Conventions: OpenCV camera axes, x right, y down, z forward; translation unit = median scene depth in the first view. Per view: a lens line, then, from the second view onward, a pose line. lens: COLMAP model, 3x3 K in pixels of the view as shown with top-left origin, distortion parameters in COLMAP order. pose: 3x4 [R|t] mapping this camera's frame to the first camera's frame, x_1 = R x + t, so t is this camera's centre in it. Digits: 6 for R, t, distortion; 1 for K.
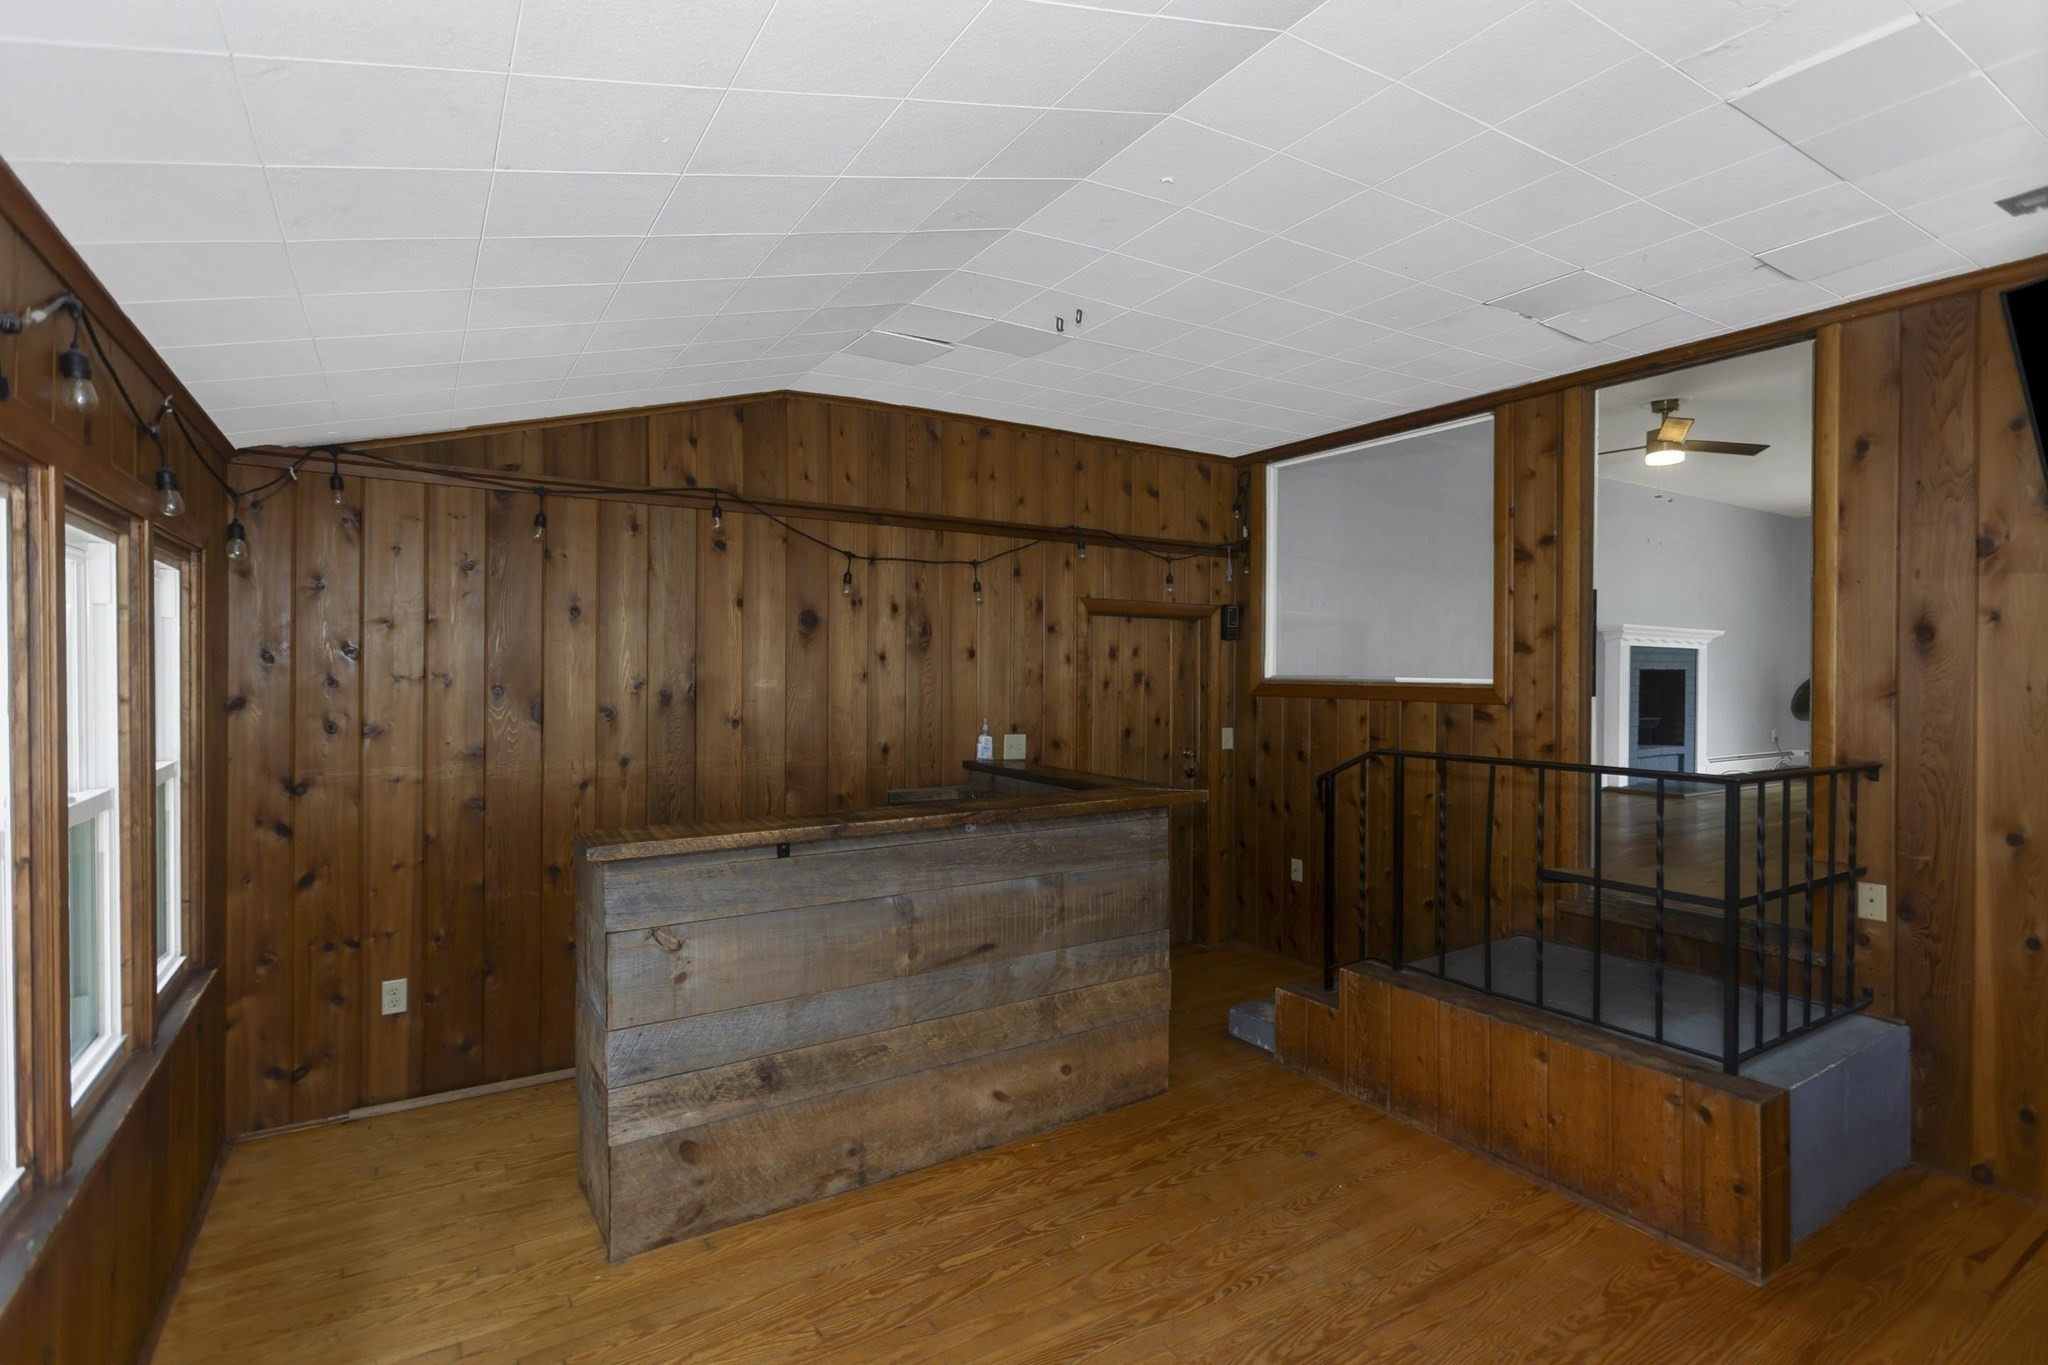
lens RADIAL K [[976.1, 0, 1021.1], [0, 976.1, 671.8], [0, 0, 1]] dist [-0.002066, 0.000243]
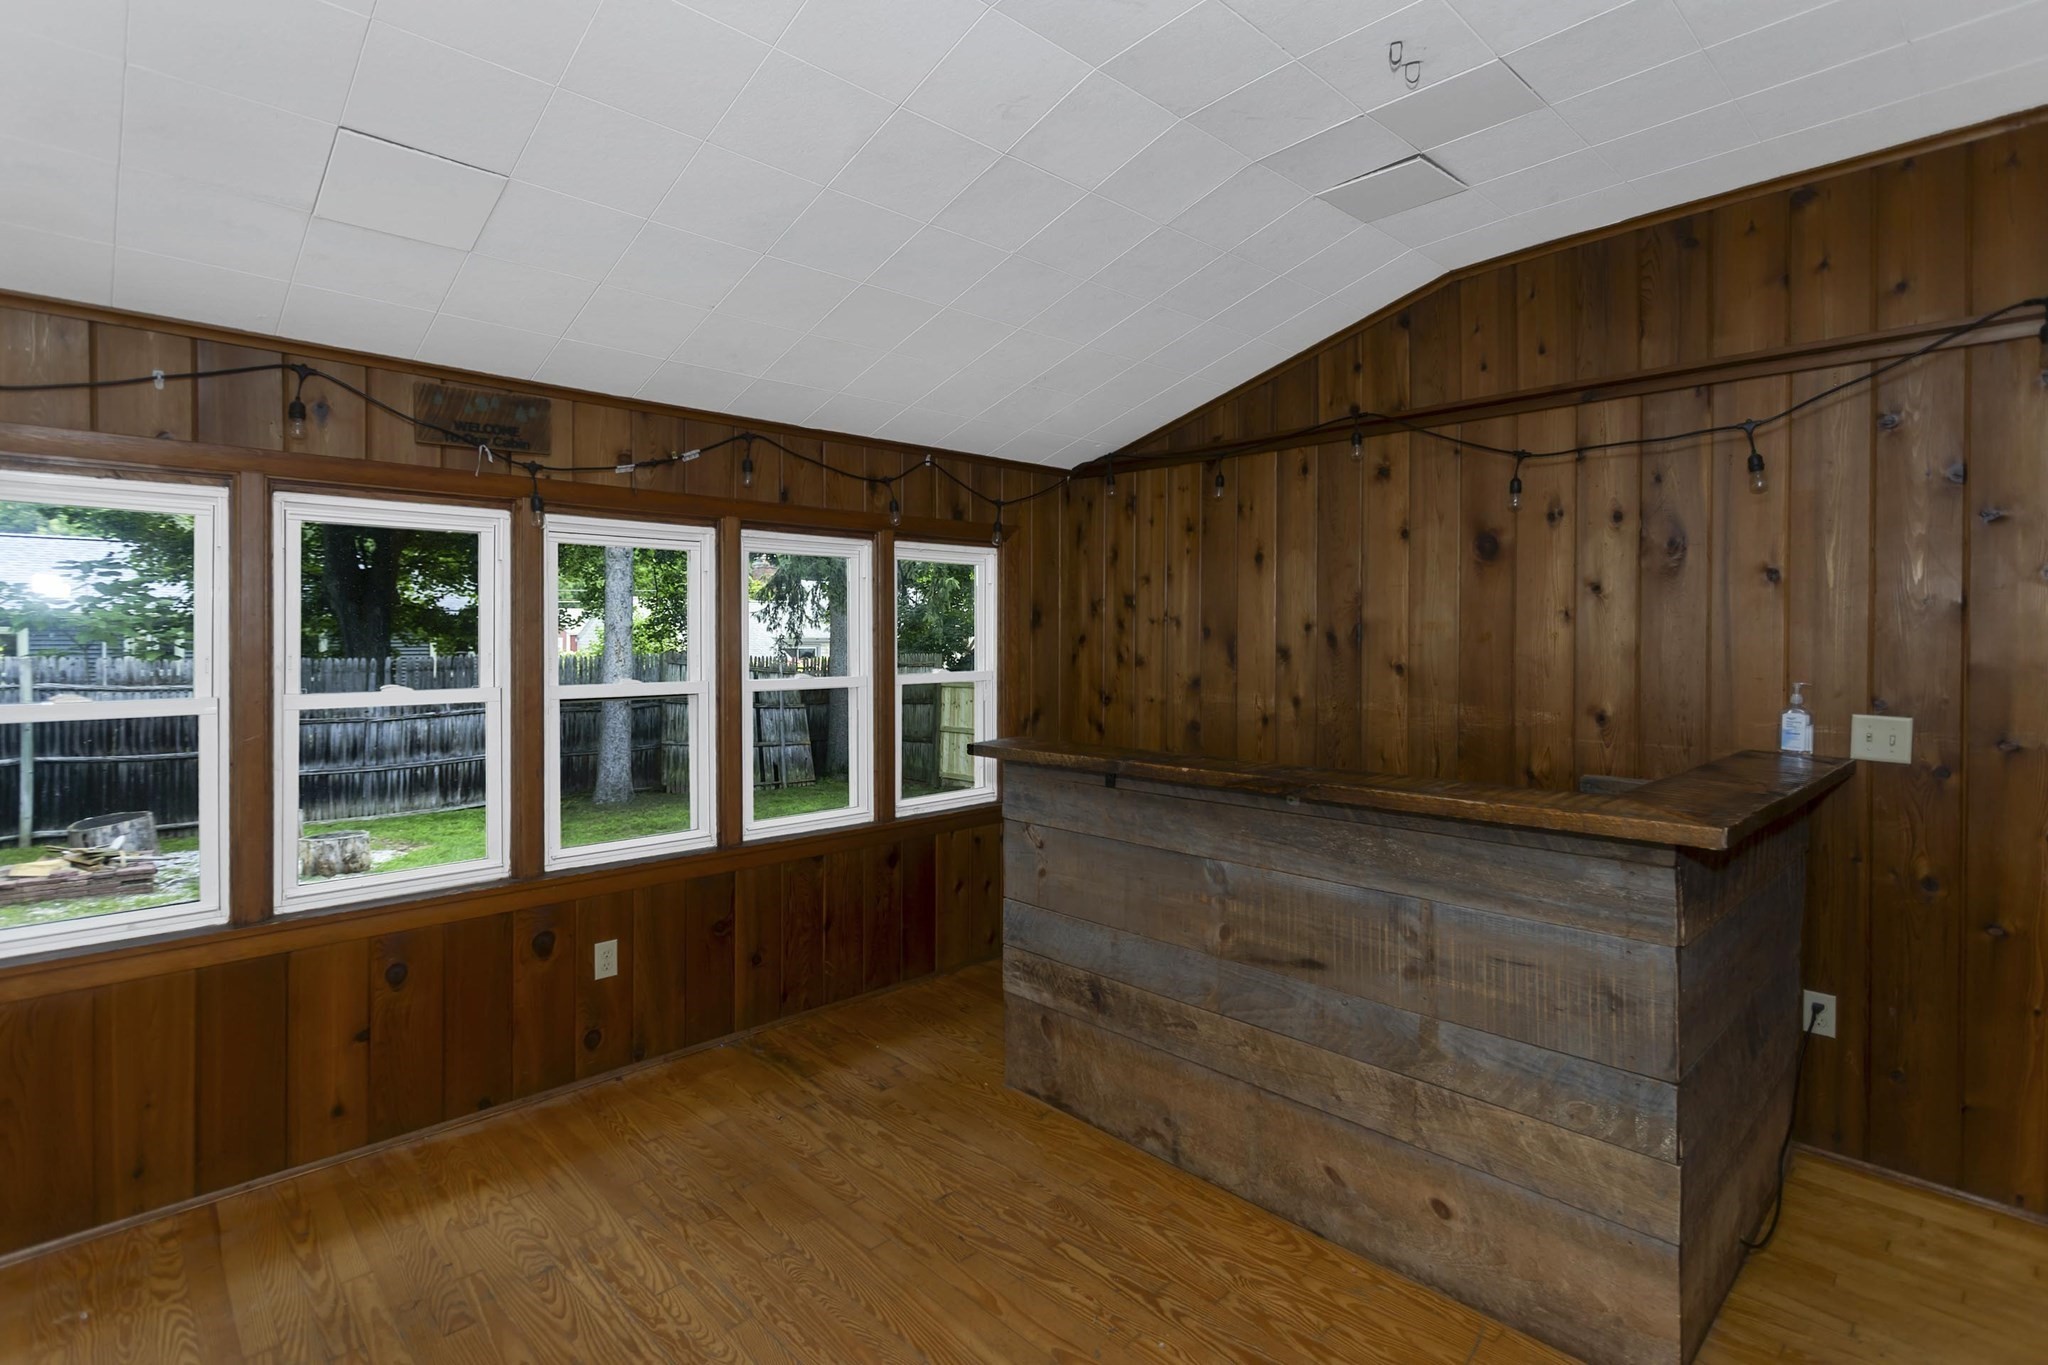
lens RADIAL K [[992.2, 0, 1047.0], [0, 992.2, 636.3], [0, 0, 1]] dist [-0.001400, 0.000082]
pose [[0.210663, -0.001790, -0.977557, 0.550616], [-0.001490, 0.999997, -0.002152, 0.025914], [0.977558, 0.001909, 0.210660, 0.524177]]
